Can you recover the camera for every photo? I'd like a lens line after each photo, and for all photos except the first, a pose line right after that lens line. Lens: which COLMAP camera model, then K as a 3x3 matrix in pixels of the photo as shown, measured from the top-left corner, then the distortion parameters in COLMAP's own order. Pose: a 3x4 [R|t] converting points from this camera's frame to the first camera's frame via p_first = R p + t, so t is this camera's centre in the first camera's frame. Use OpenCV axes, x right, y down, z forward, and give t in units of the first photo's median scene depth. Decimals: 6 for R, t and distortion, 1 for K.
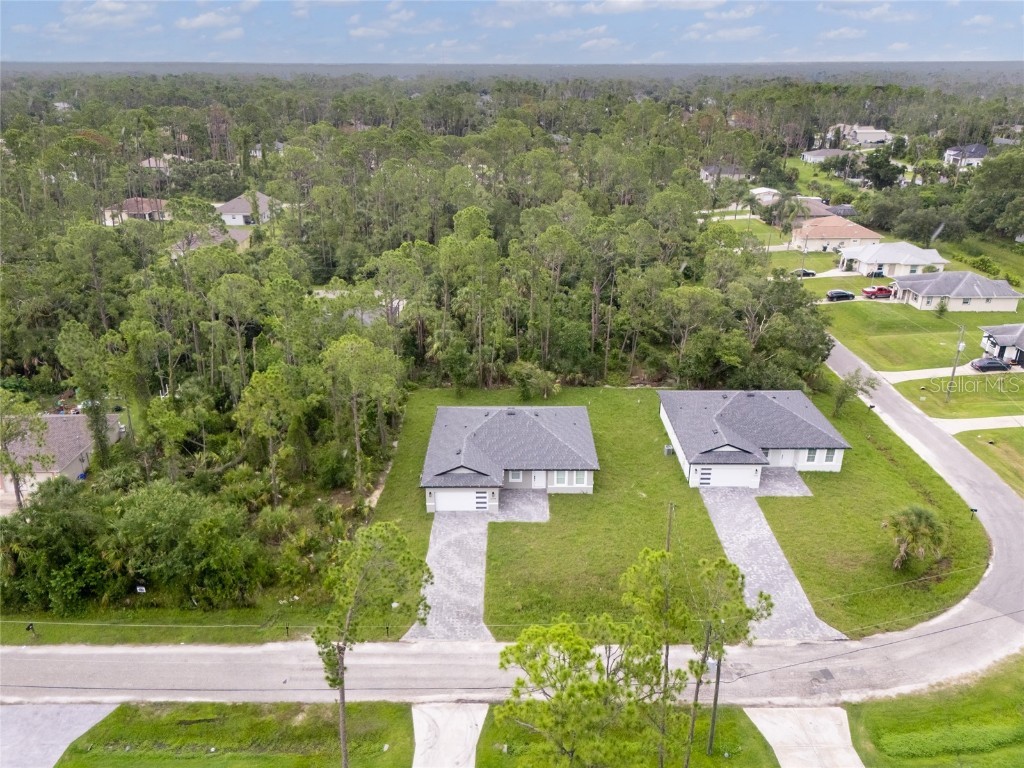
lens RADIAL K [[819.1, 0, 512.0], [0, 819.1, 384.0], [0, 0, 1]] dist [0.099154, 0.000006]
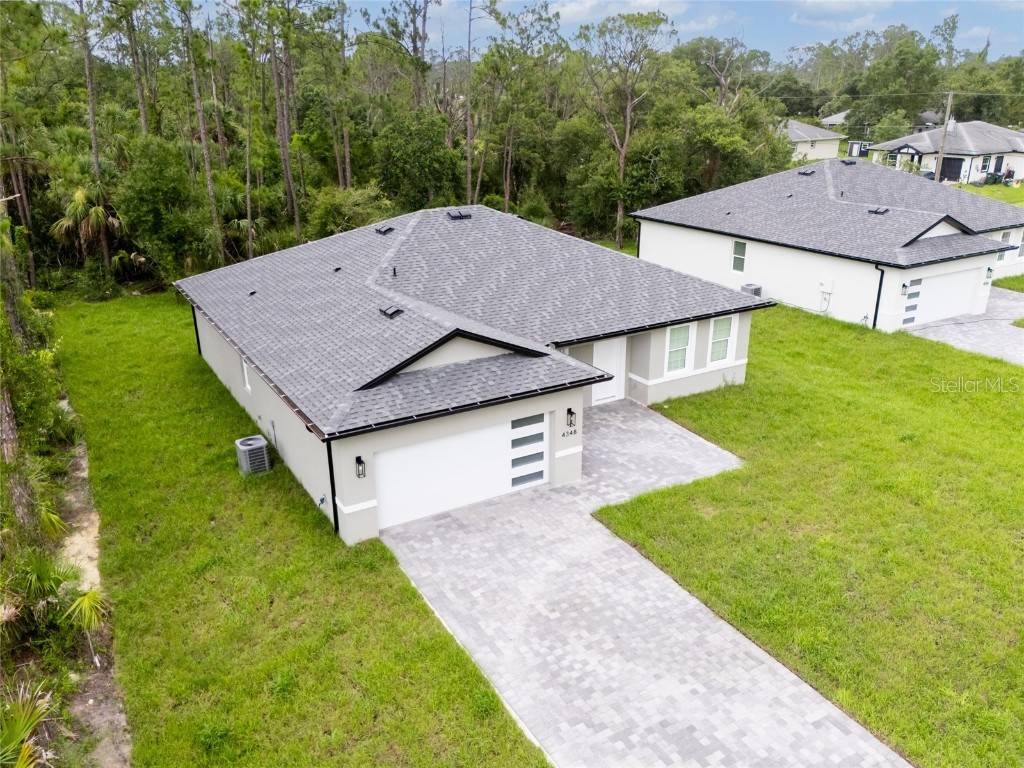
lens RADIAL K [[869.1, 0, 512.0], [0, 869.1, 384.0], [0, 0, 1]] dist [0.040038, -0.005175]
pose [[0.862153, -0.177544, 0.474520, -0.178597], [0.205199, 0.978698, -0.006641, 0.120117], [-0.463233, 0.103097, 0.880220, 0.737129]]
